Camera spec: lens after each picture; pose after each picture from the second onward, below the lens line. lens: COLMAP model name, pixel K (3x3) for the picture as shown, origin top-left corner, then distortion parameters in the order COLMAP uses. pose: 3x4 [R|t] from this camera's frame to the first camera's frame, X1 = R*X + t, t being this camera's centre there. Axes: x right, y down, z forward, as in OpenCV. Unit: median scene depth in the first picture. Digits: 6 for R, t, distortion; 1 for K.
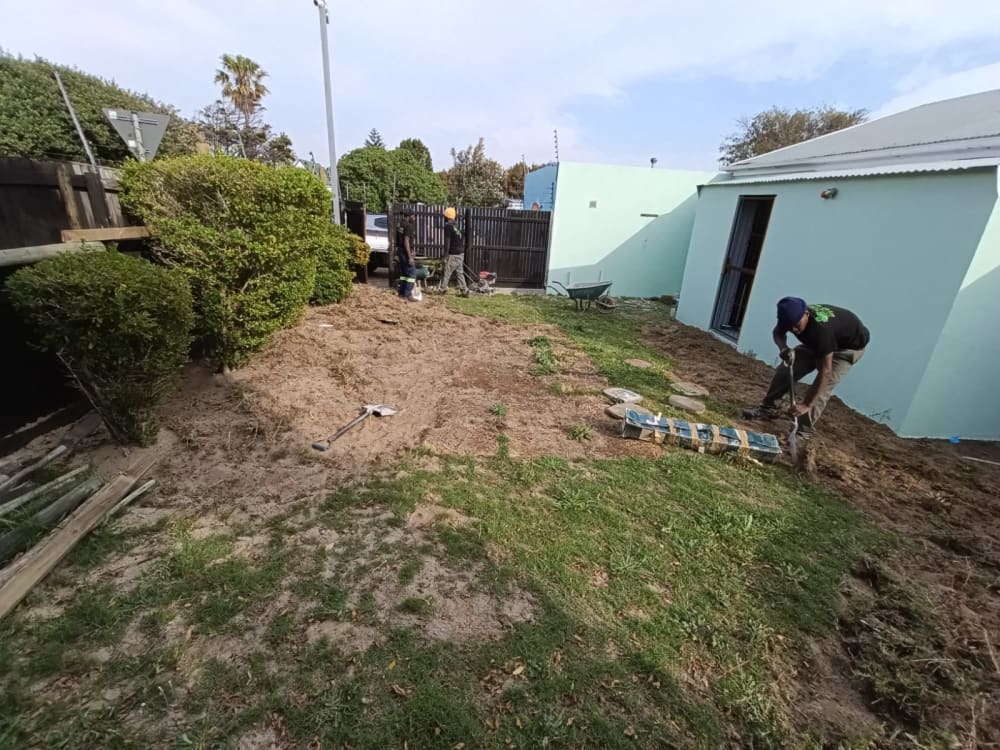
lens RADIAL K [[448.3, 0, 498.3], [0, 448.3, 374.9], [0, 0, 1]] dist [-0.000224, -0.000122]
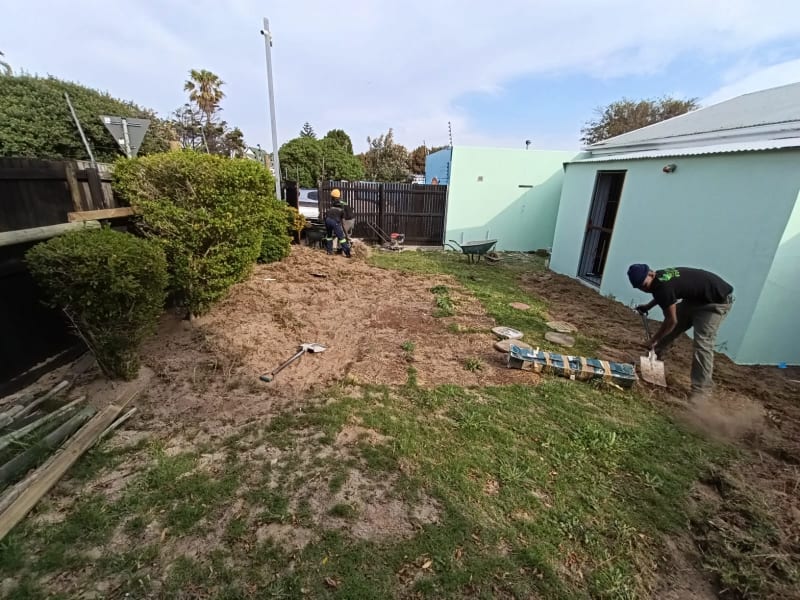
lens RADIAL K [[360.4, 0, 400.0], [0, 360.4, 300.0], [0, 0, 1]] dist [-0.001007, 0.000412]
pose [[0.999712, -0.014482, -0.019129, 0.000457], [0.013747, 0.999183, -0.038012, -0.017552], [0.019664, 0.037738, 0.999094, -0.010154]]
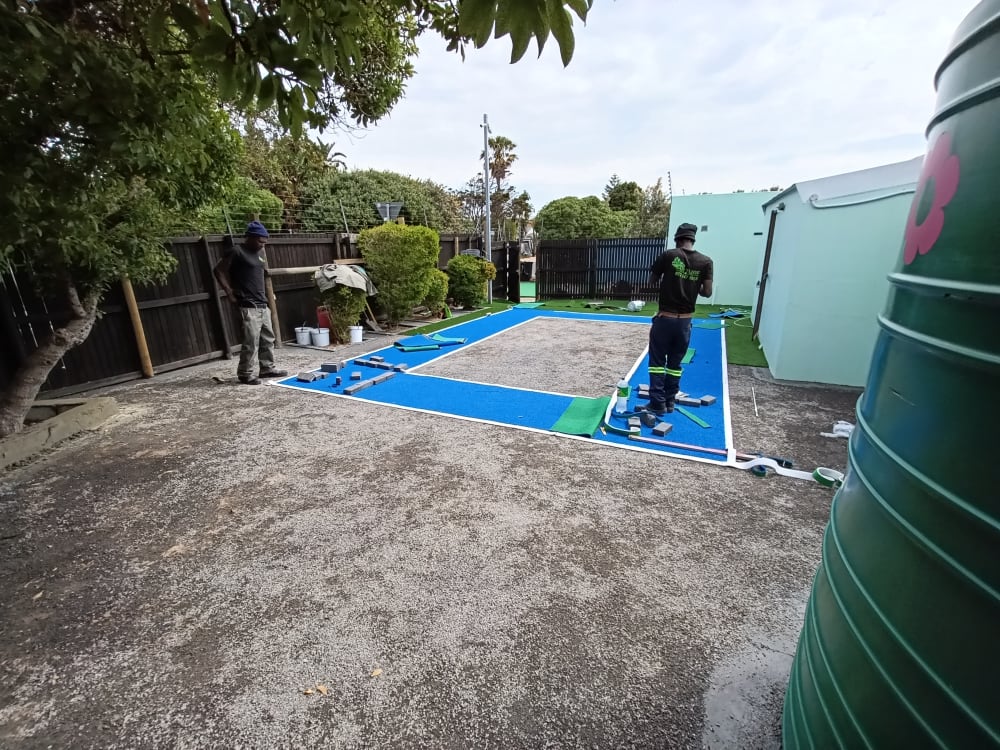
lens RADIAL K [[450.5, 0, 500.0], [0, 450.5, 375.0], [0, 0, 1]] dist [-0.001007, 0.000412]
pose [[0.879217, 0.066113, -0.471812, 1.042774], [-0.103466, 0.993186, -0.053638, 0.347911], [0.465051, 0.095976, 0.880066, -0.710731]]
